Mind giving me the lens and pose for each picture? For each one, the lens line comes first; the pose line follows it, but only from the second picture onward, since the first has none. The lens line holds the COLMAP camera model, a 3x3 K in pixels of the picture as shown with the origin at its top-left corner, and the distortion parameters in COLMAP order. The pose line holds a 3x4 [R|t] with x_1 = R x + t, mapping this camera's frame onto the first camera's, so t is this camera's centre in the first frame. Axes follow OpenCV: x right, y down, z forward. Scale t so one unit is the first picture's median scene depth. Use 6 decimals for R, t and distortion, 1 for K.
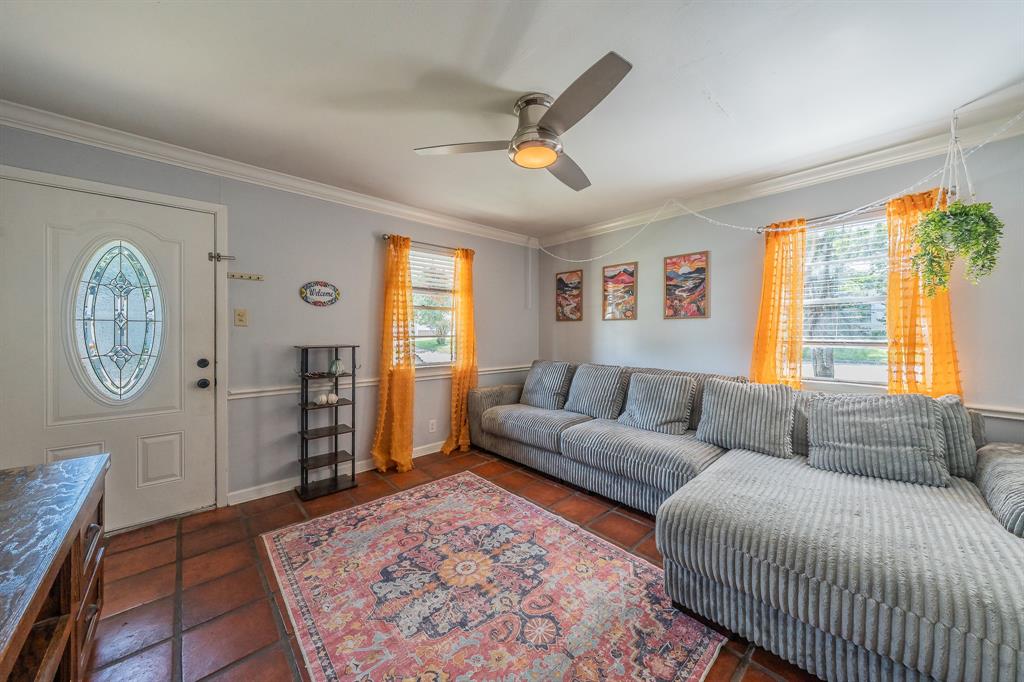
lens RADIAL K [[357.3, 0, 512.0], [0, 357.3, 341.0], [0, 0, 1]] dist [0.000205, 0.000075]
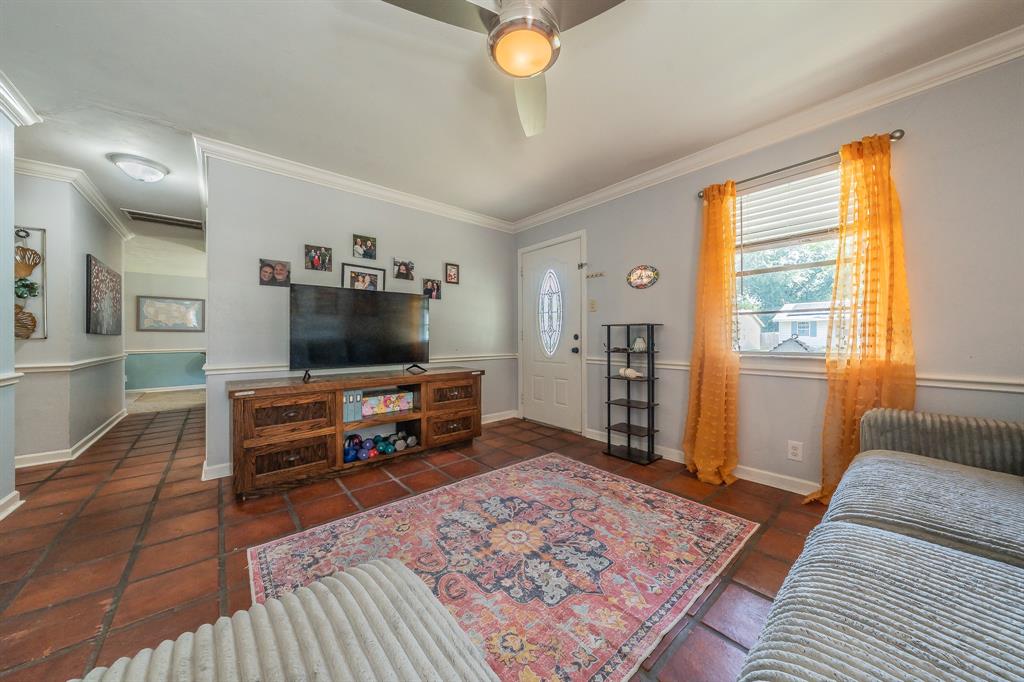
lens RADIAL K [[347.6, 0, 517.4], [0, 347.6, 340.4], [0, 0, 1]] dist [0.000198, -0.000067]
pose [[-0.037554, 0.007042, -0.999270, 0.656858], [-0.019509, 0.999779, 0.007779, 0.072149], [0.999104, 0.019786, -0.037409, 0.823291]]
